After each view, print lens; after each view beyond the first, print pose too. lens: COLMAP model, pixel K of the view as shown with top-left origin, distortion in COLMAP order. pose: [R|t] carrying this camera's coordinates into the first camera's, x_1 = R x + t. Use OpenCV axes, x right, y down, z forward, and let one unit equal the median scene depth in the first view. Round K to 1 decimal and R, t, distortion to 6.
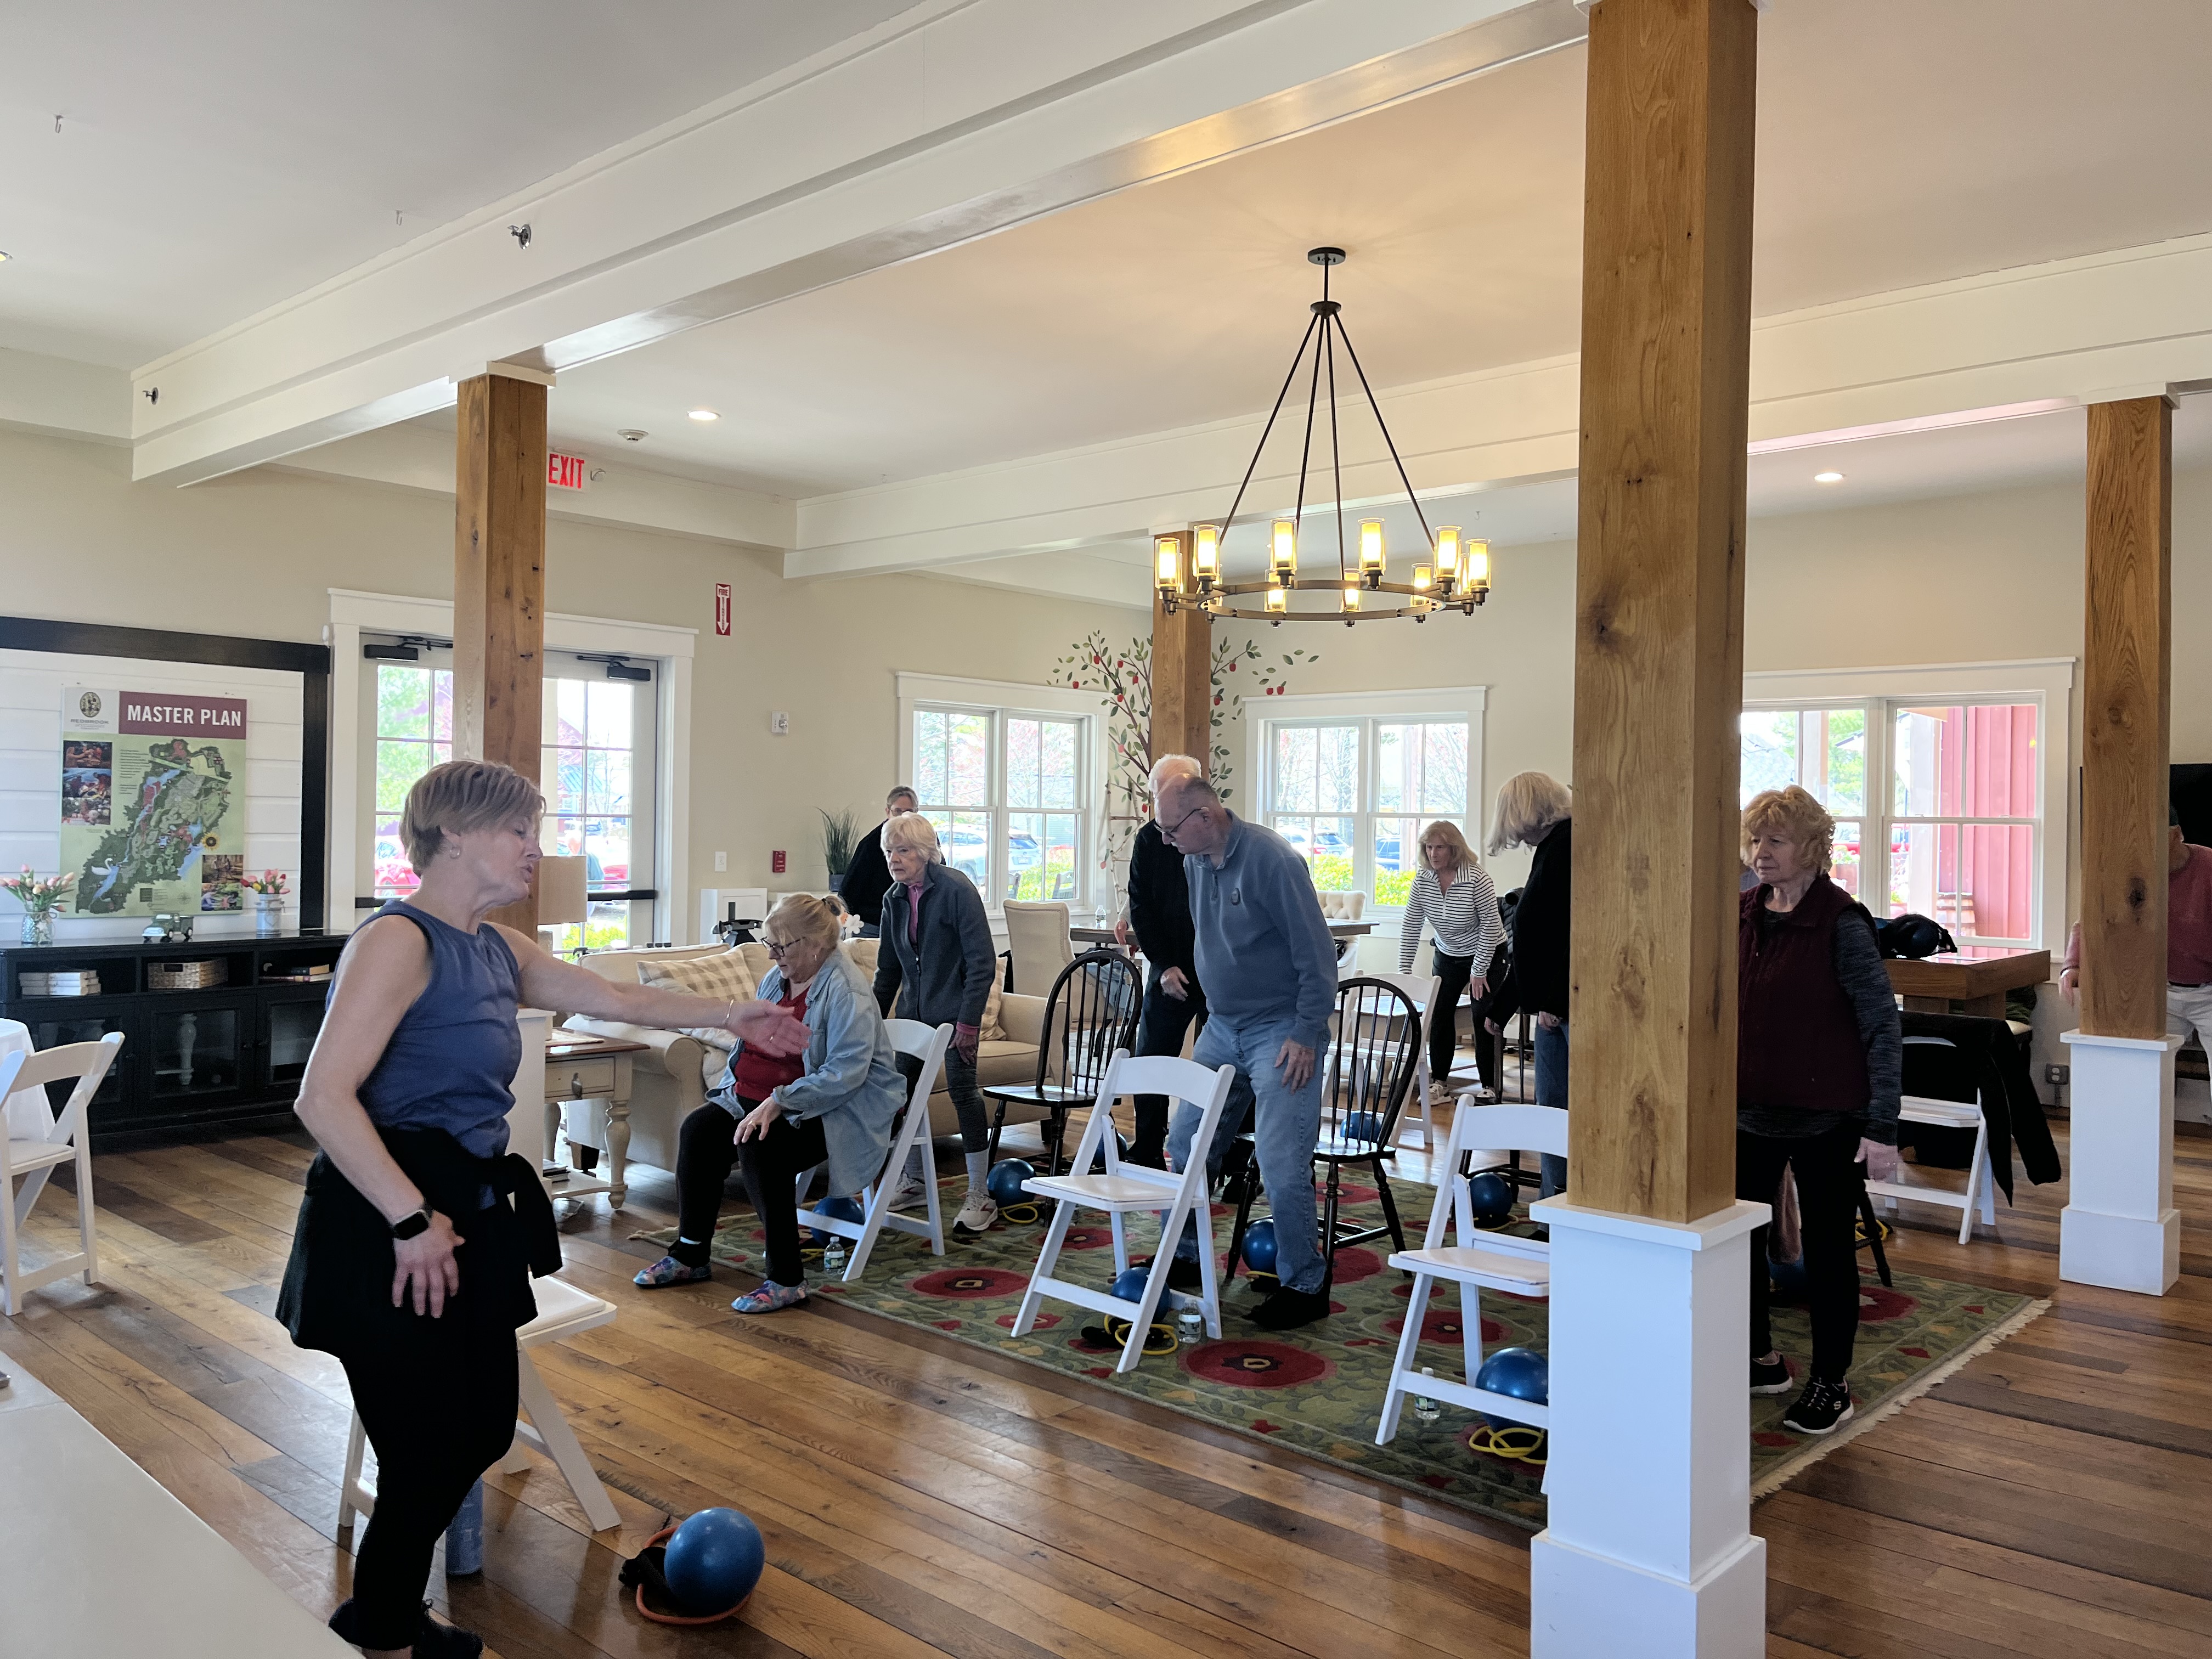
lens RADIAL K [[1676.3, 0, 1106.0], [0, 1676.3, 829.5], [0, 0, 1]] dist [0.057062, -0.000514]
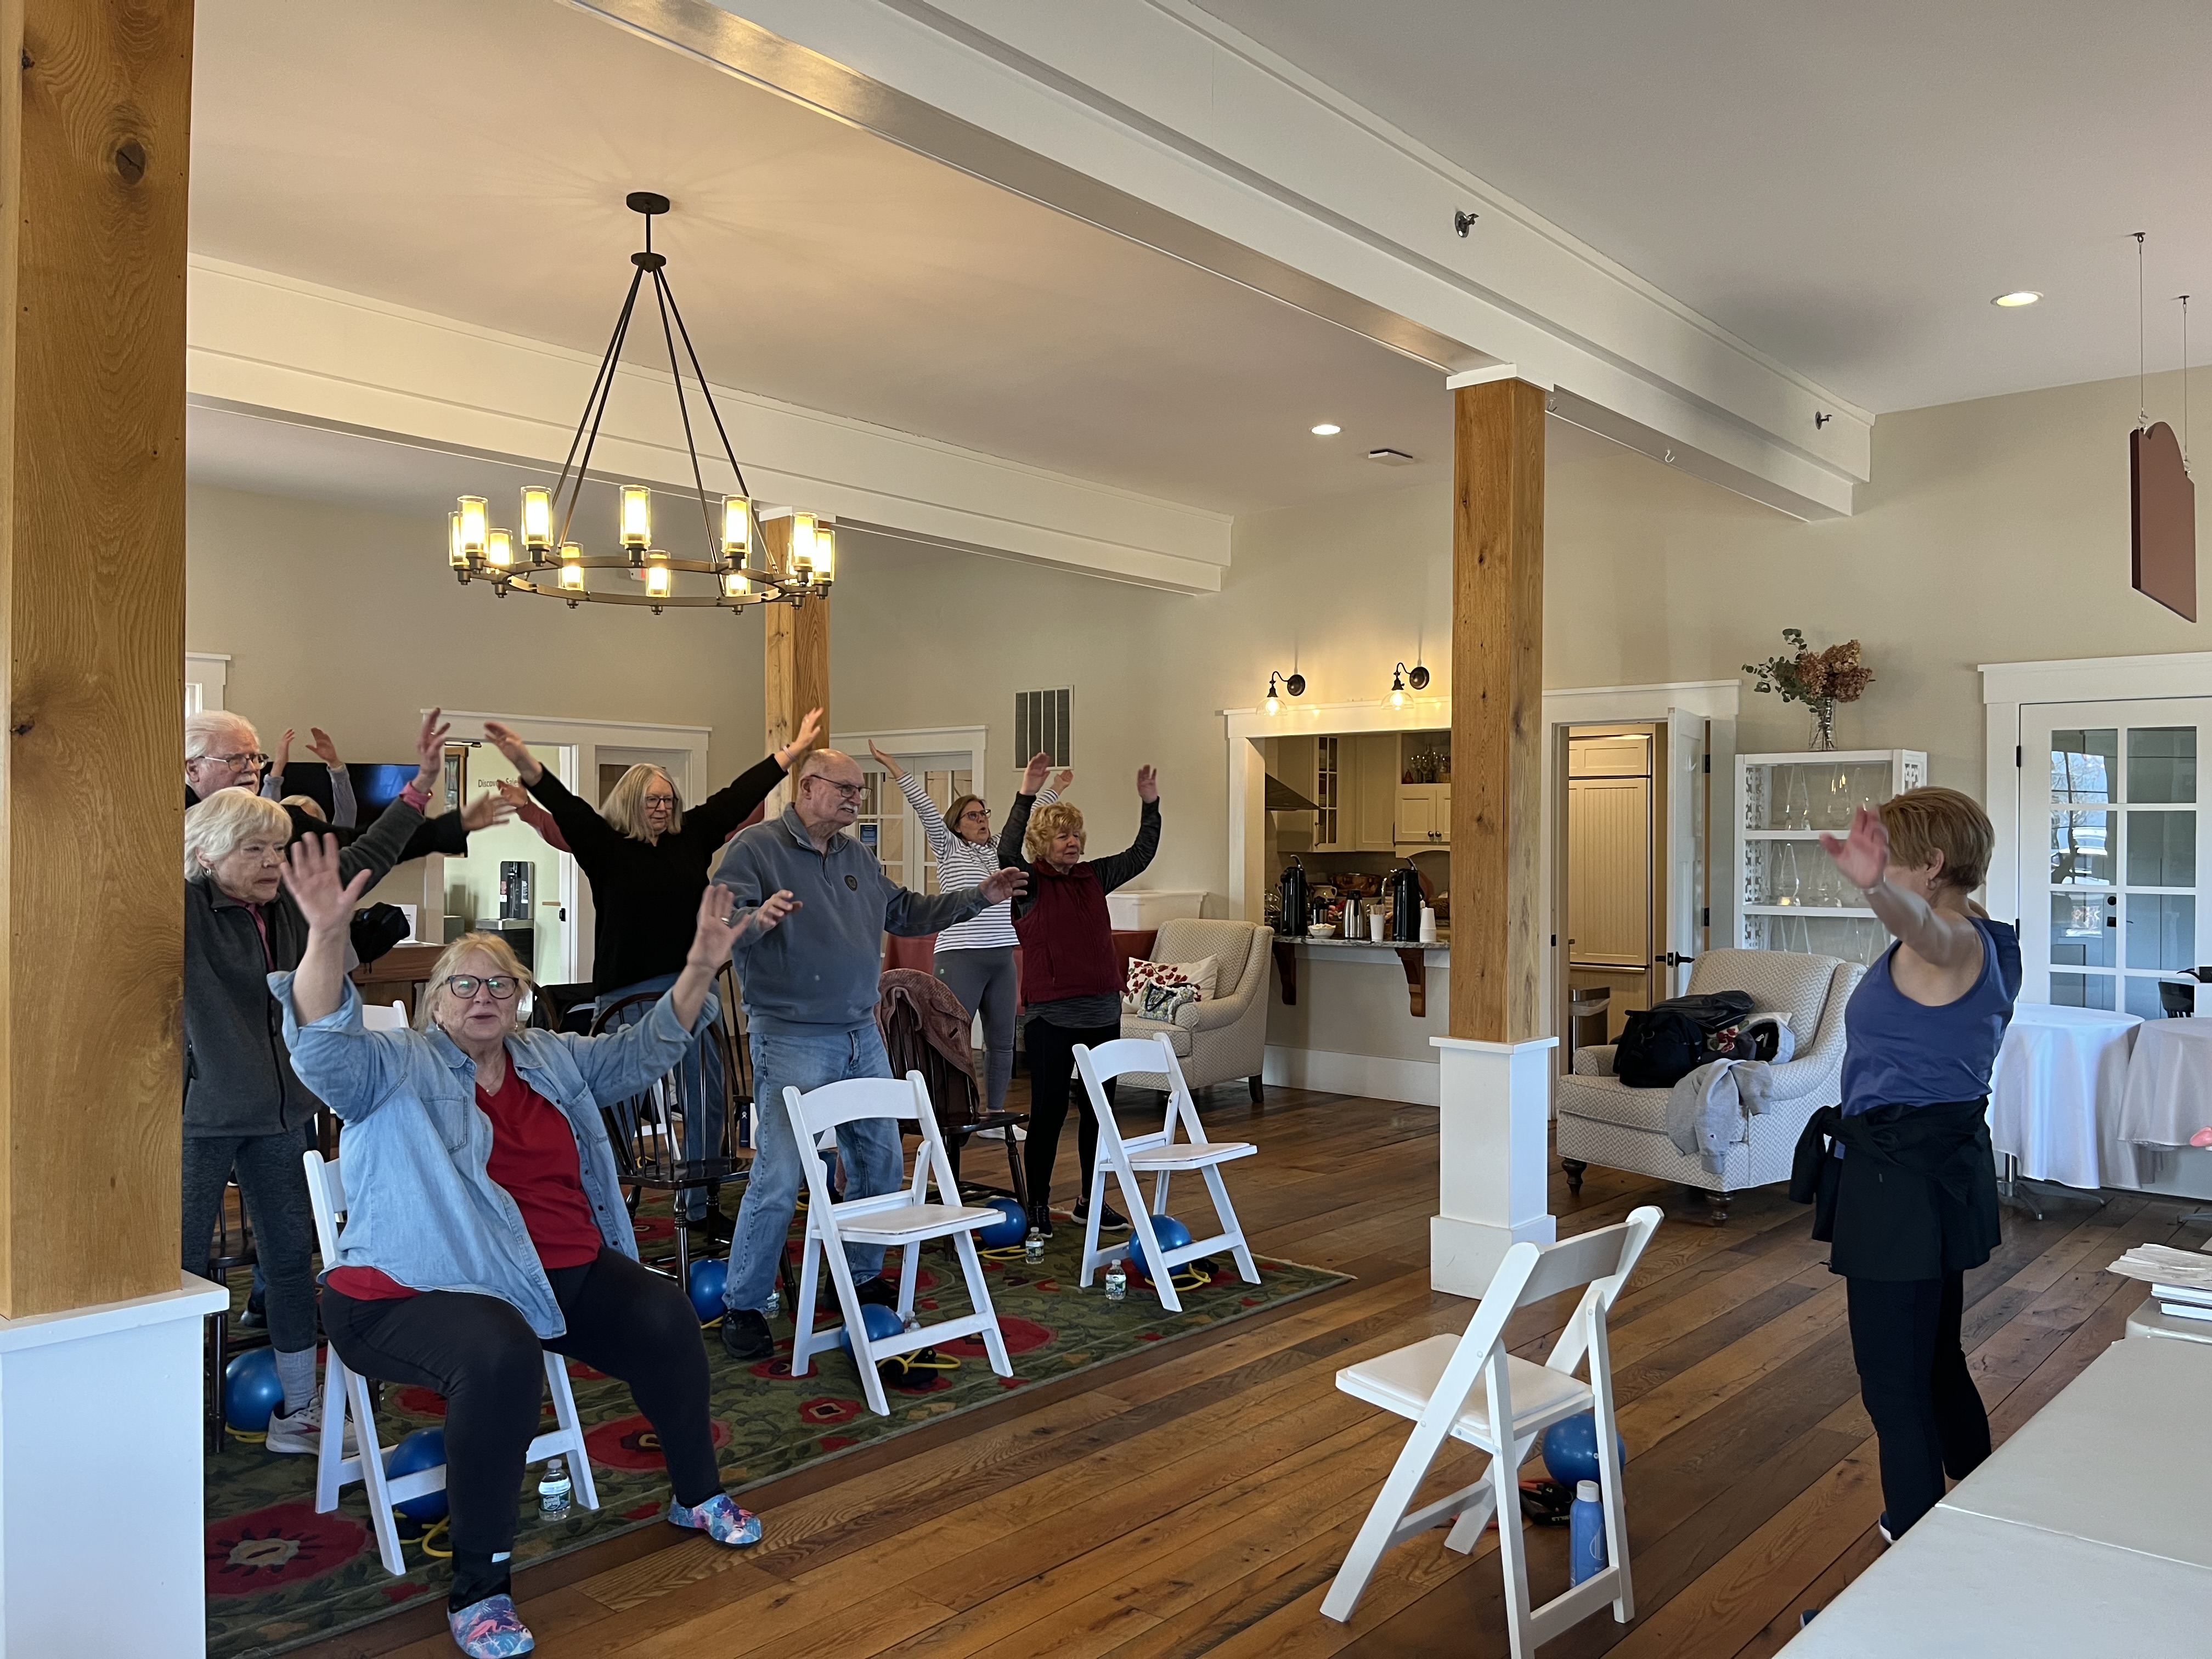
lens RADIAL K [[1676.3, 0, 1106.0], [0, 1676.3, 829.5], [0, 0, 1]] dist [0.057062, -0.000514]
pose [[-0.006882, -0.011197, 0.999914, -0.908010], [-0.002781, 0.999934, 0.011179, -0.014189], [-0.999972, -0.002703, -0.006913, 0.868365]]
